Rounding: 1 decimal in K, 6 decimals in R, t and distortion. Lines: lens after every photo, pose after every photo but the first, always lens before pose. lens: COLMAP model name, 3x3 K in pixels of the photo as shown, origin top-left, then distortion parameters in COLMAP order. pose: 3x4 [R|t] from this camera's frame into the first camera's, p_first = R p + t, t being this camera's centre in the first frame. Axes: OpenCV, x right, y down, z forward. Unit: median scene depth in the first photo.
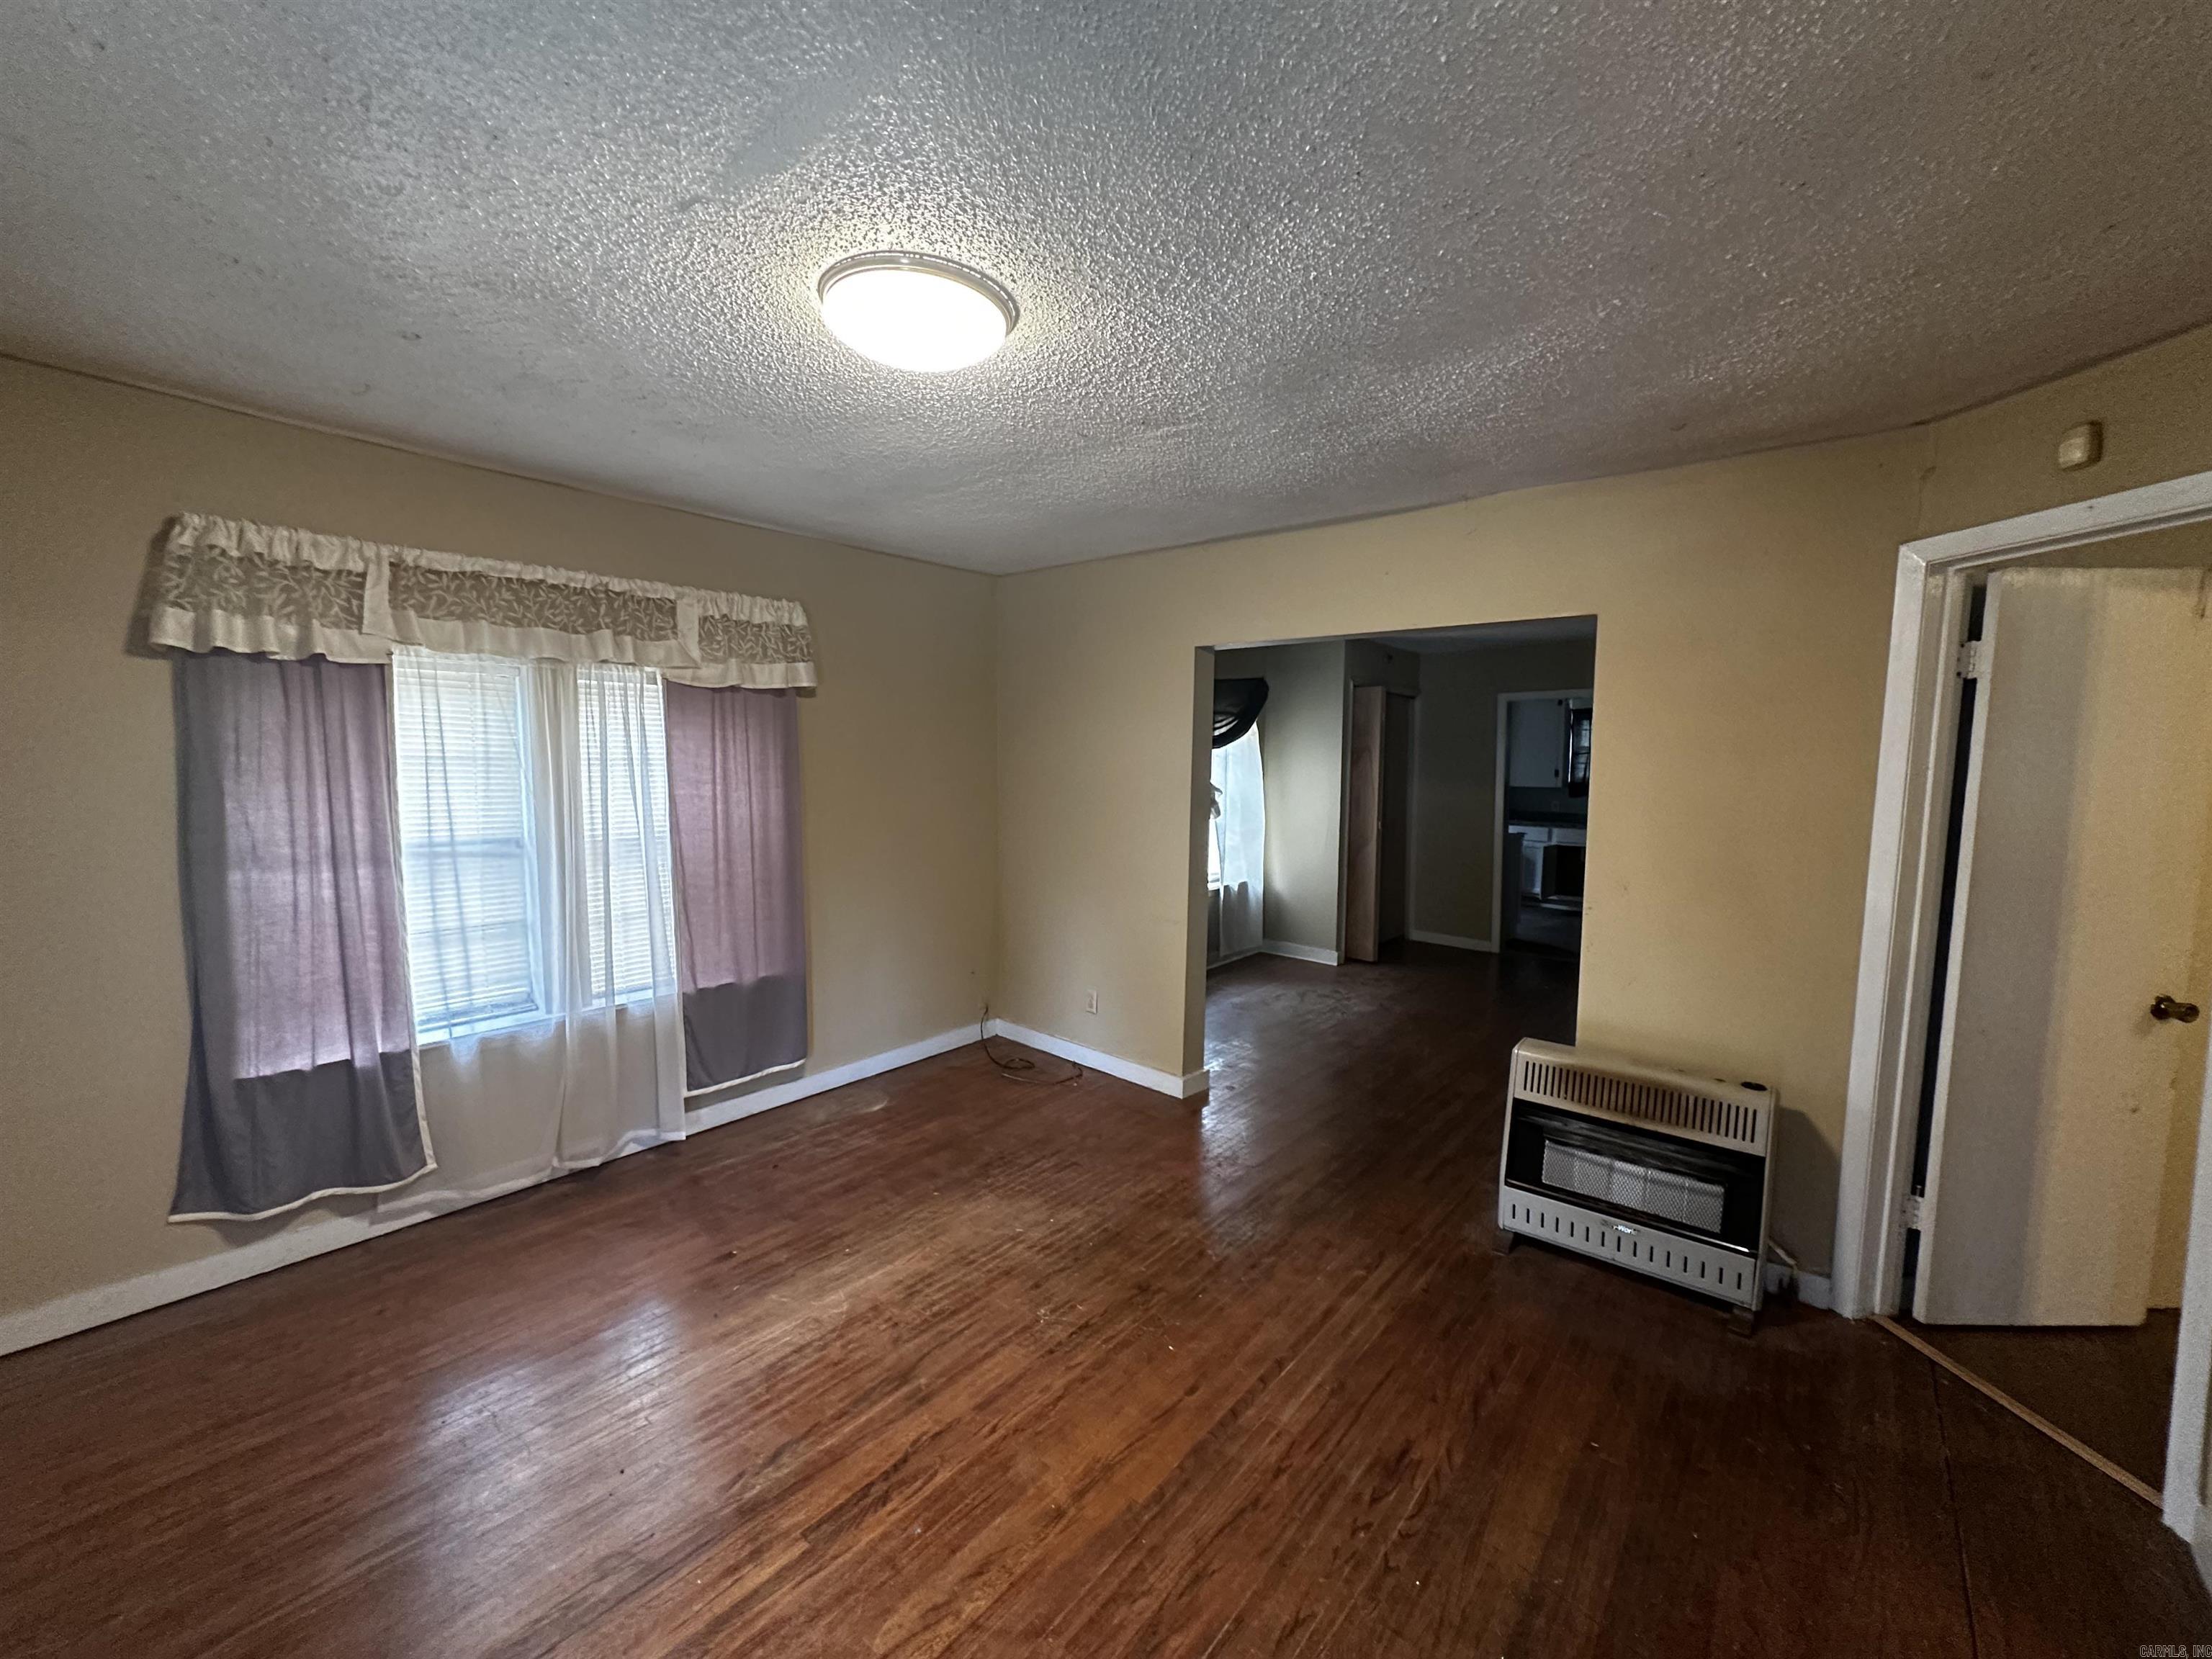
lens RADIAL K [[877.5, 0, 1106.6], [0, 877.5, 836.4], [0, 0, 1]] dist [0.000766, 0.000314]
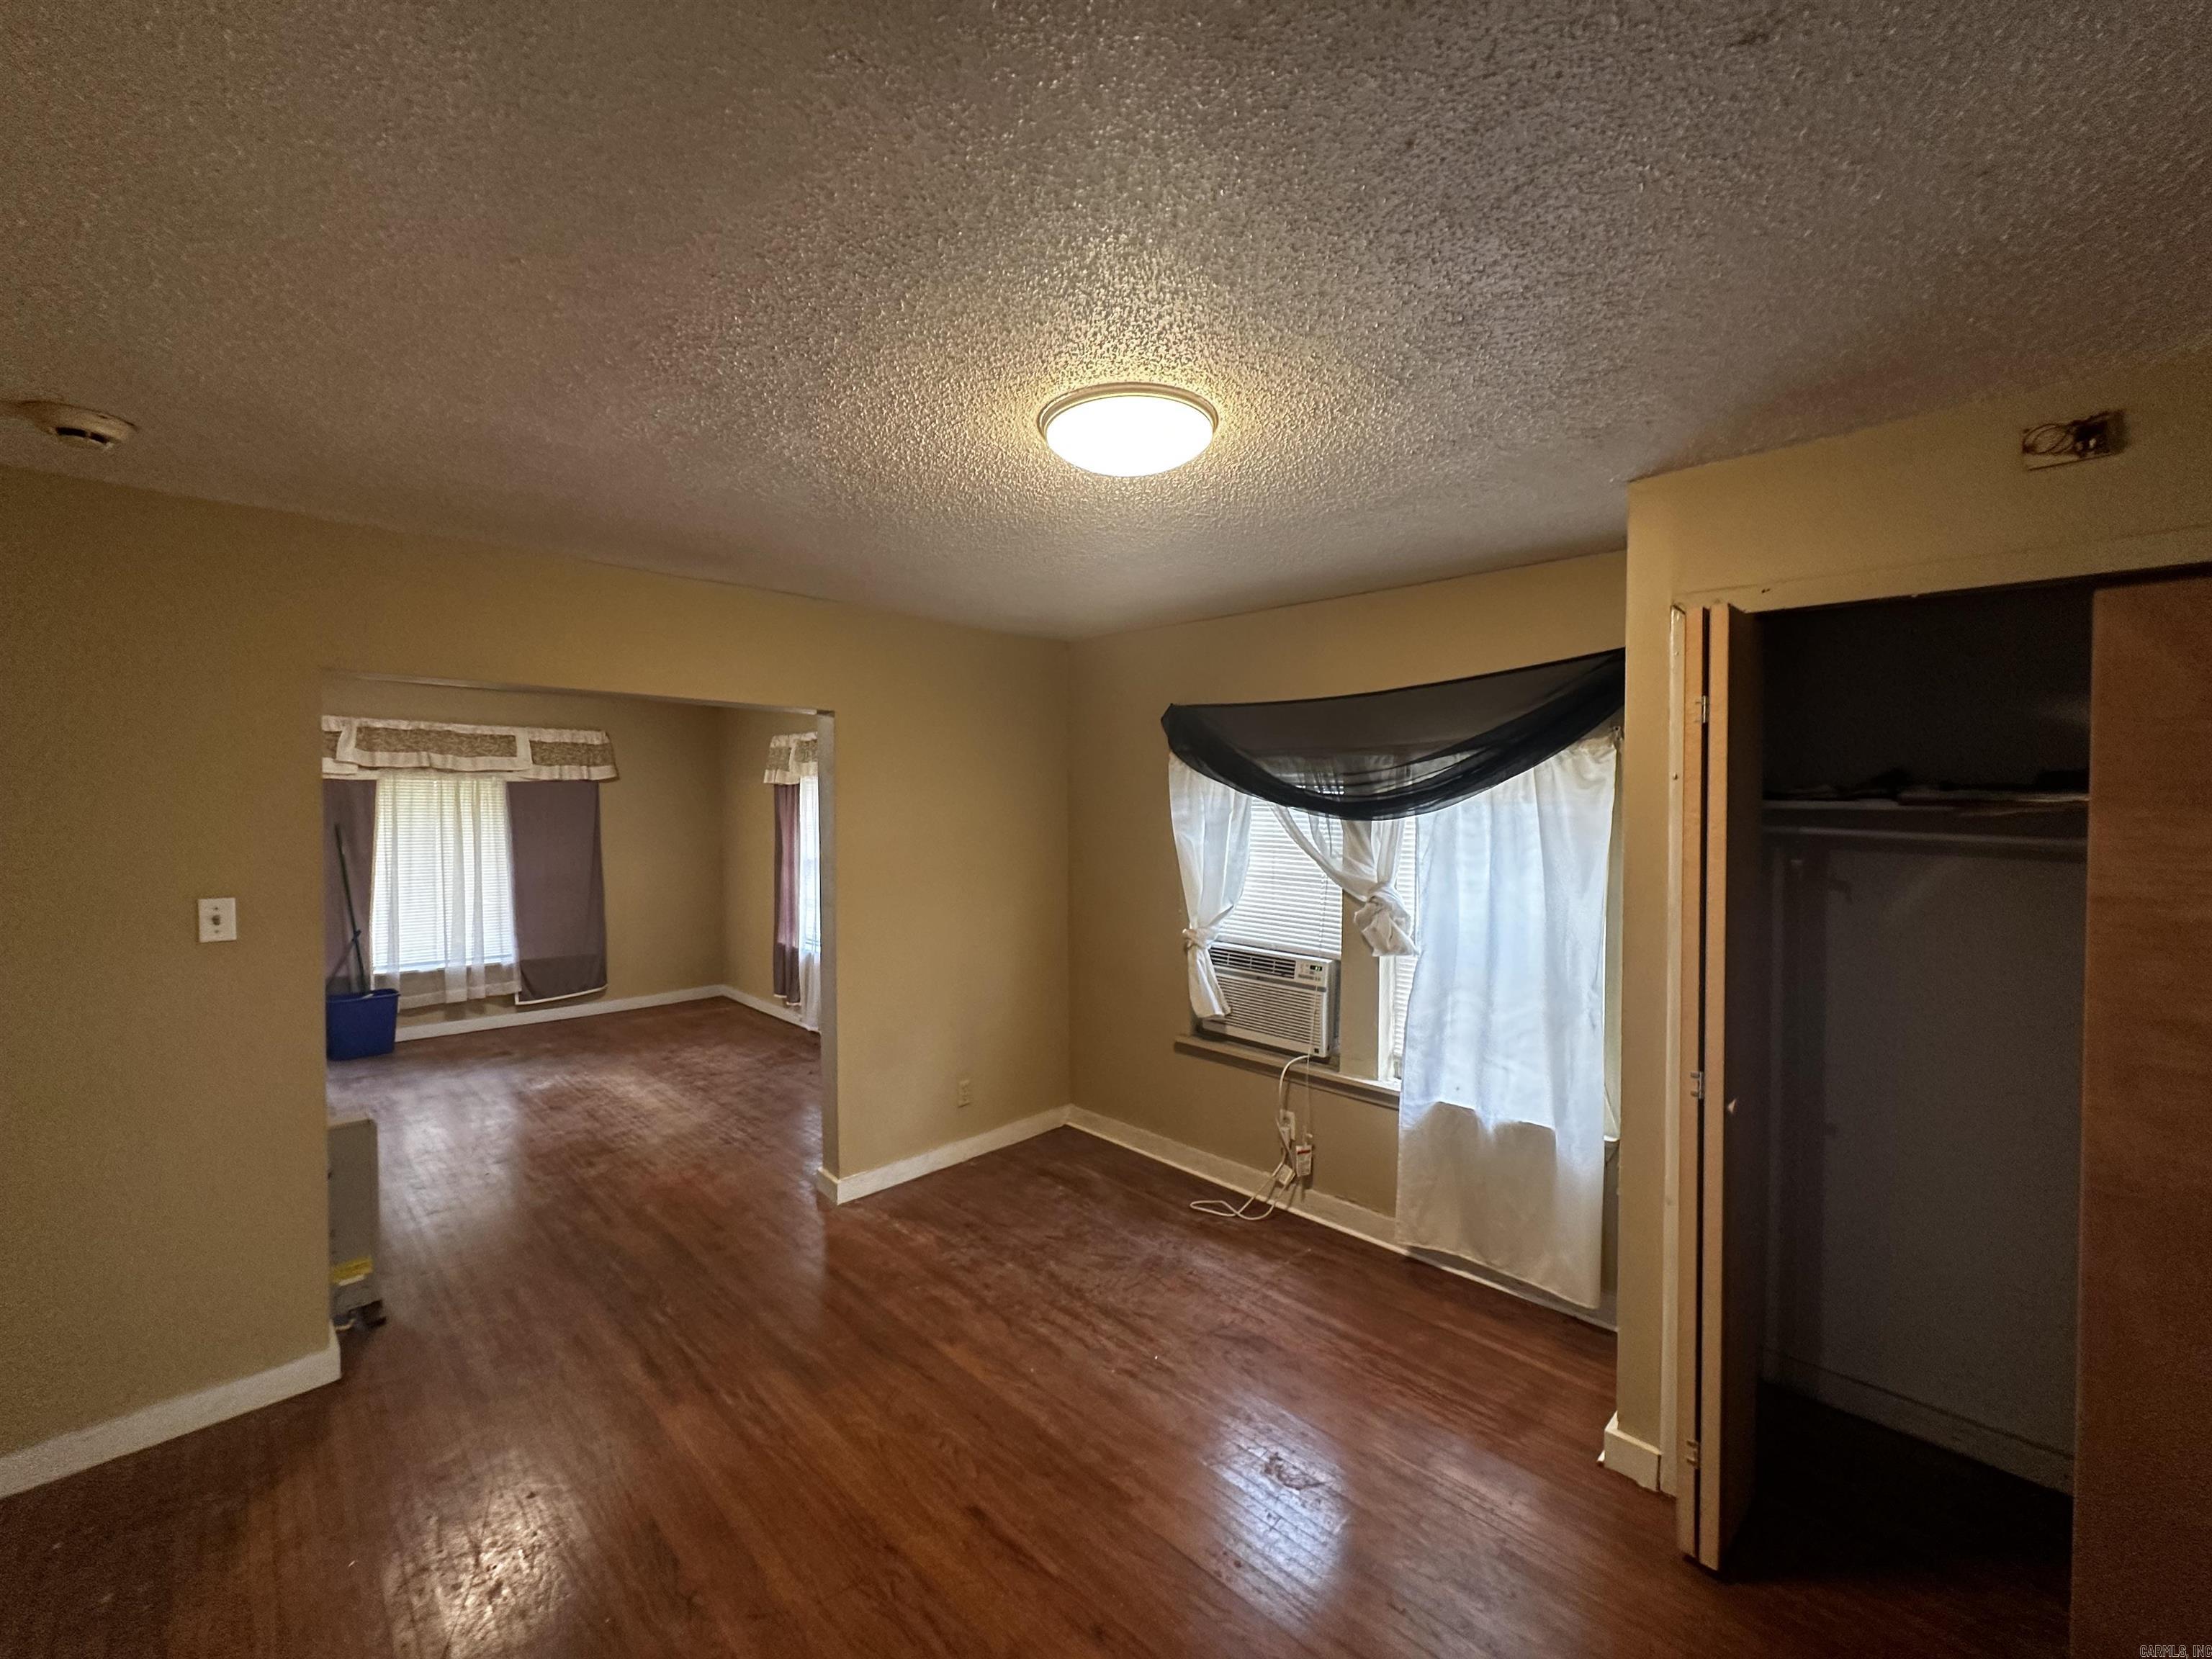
lens RADIAL K [[877.5, 0, 1106.6], [0, 877.5, 836.4], [0, 0, 1]] dist [0.000766, 0.000314]
pose [[-0.059757, 0.004794, -0.998201, 0.789210], [-0.123265, 0.992299, 0.012145, -0.089610], [0.990573, 0.123769, -0.058705, 1.057146]]
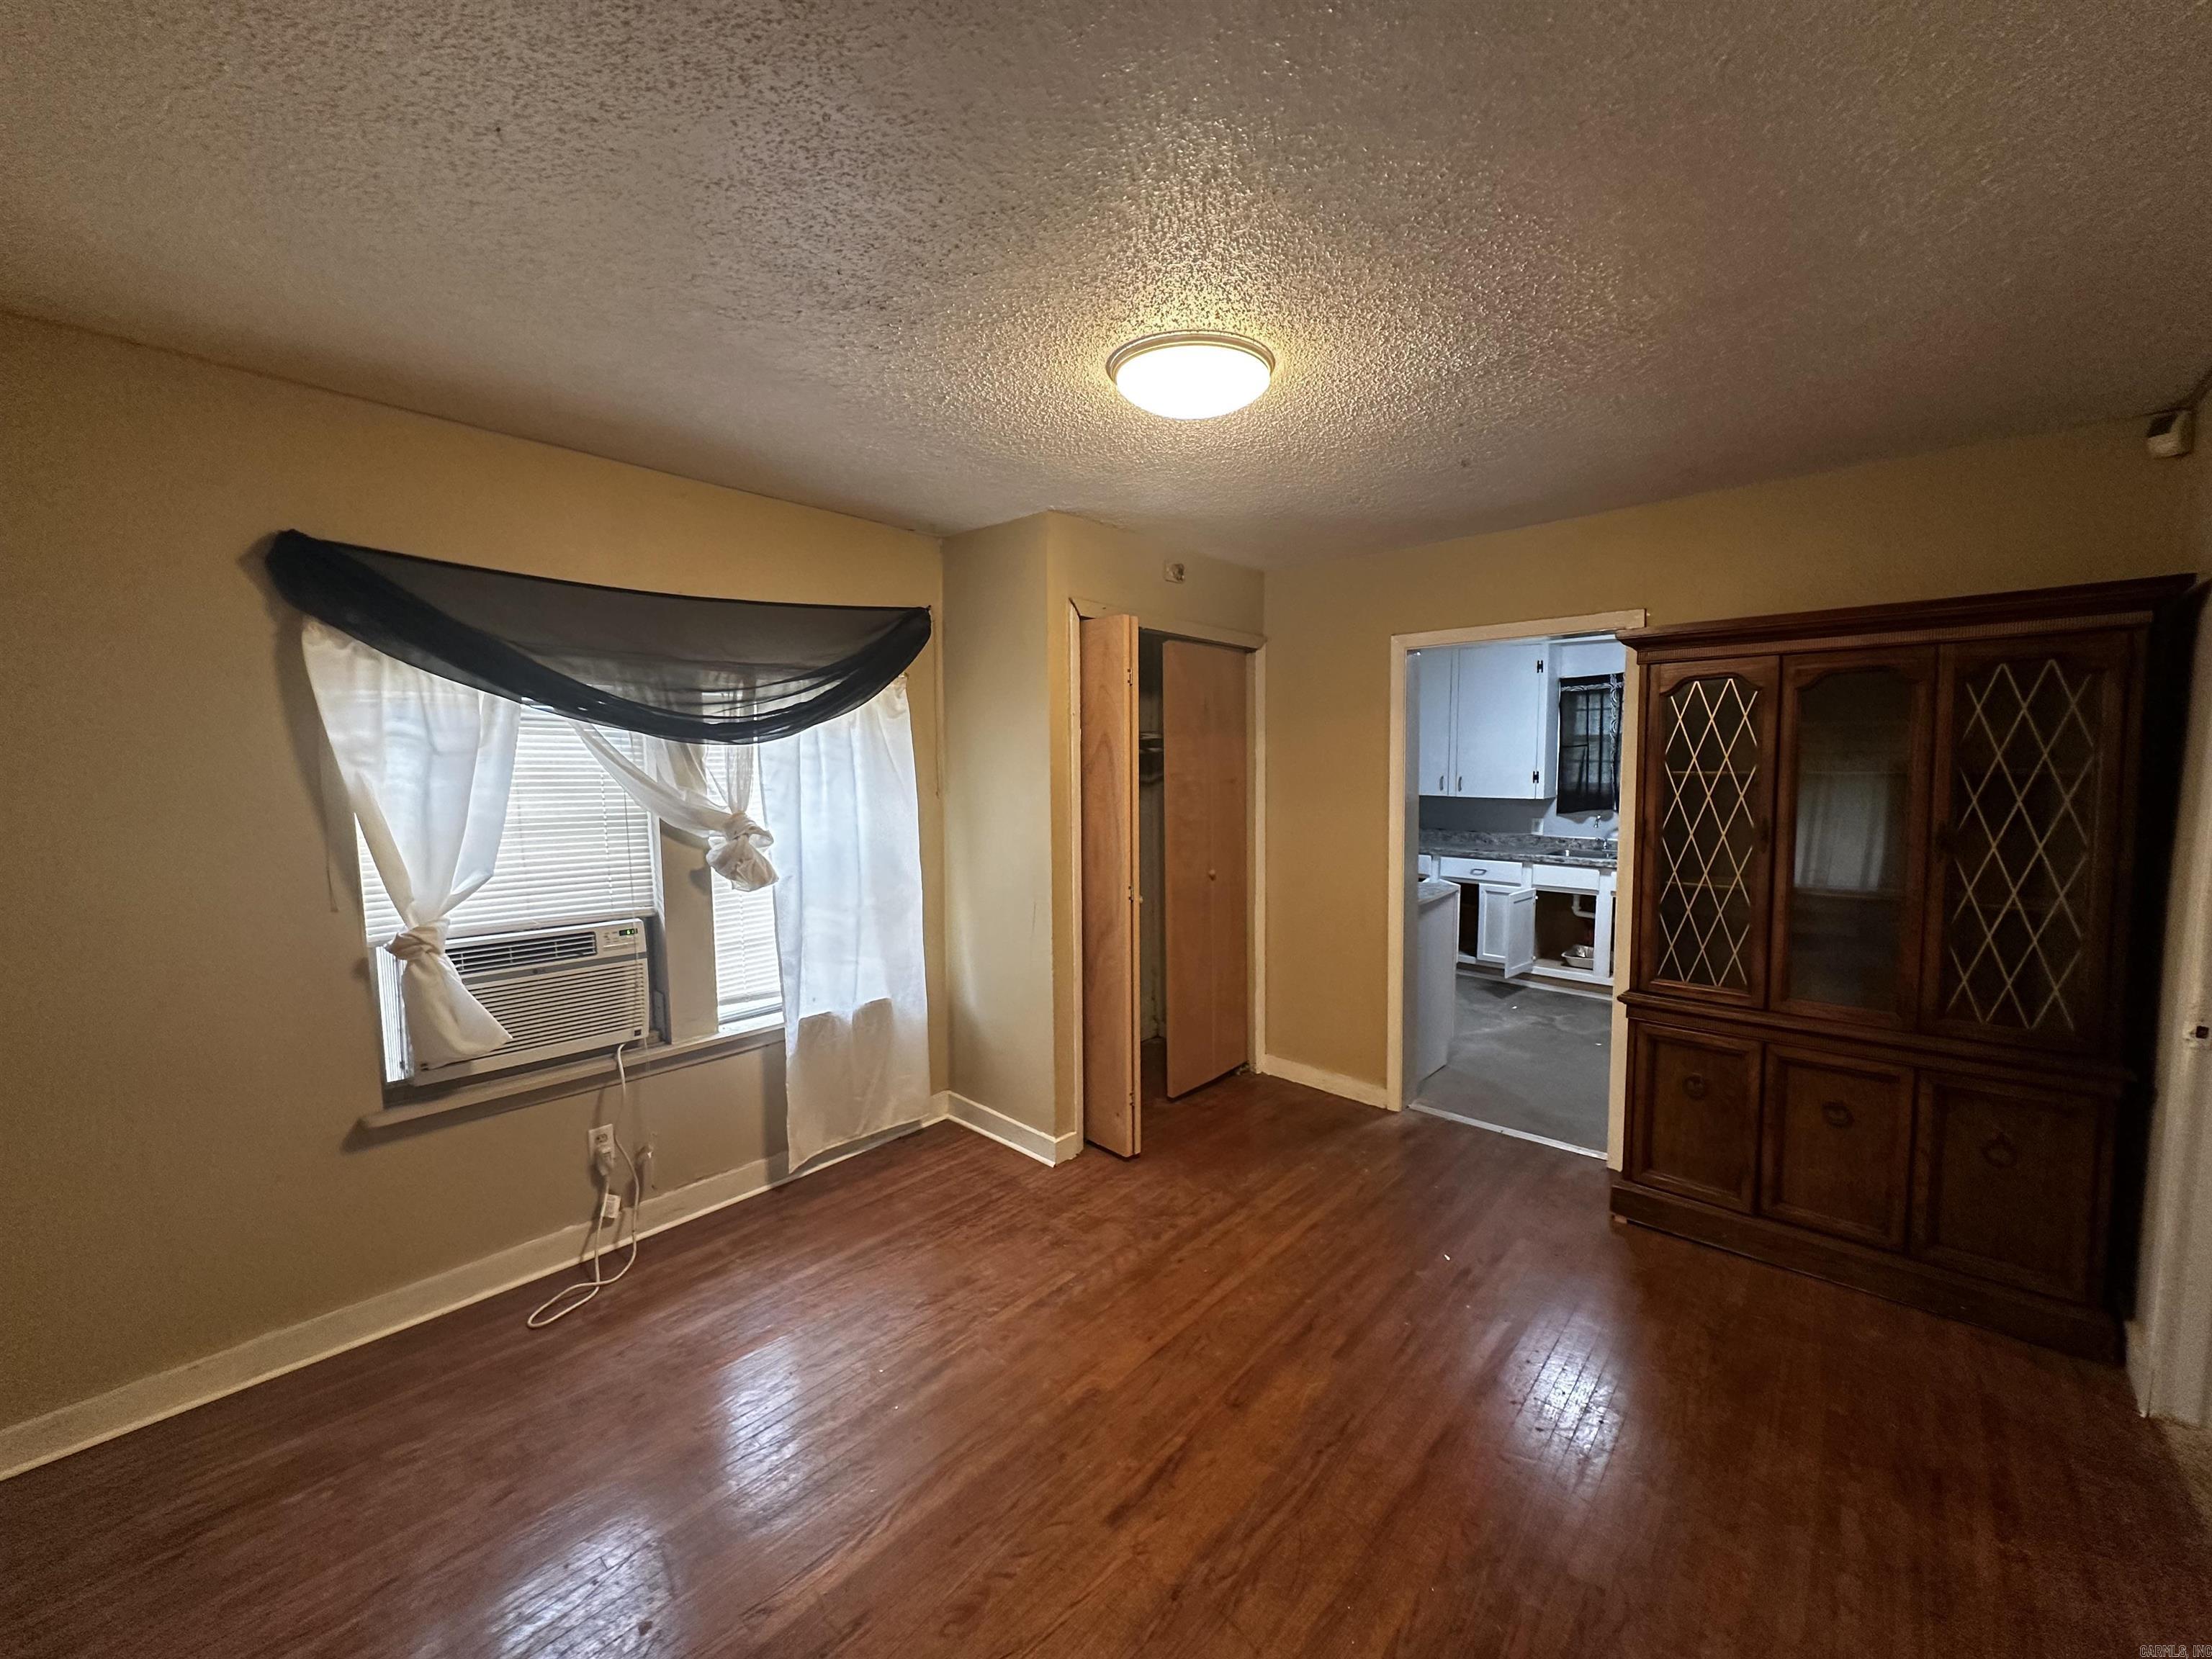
lens RADIAL K [[877.5, 0, 1106.6], [0, 877.5, 836.4], [0, 0, 1]] dist [0.000766, 0.000314]
pose [[0.999450, -0.024595, -0.022234, 0.403021], [0.024092, 0.999454, -0.022616, -0.038685], [0.022778, 0.022068, 0.999497, 0.647996]]
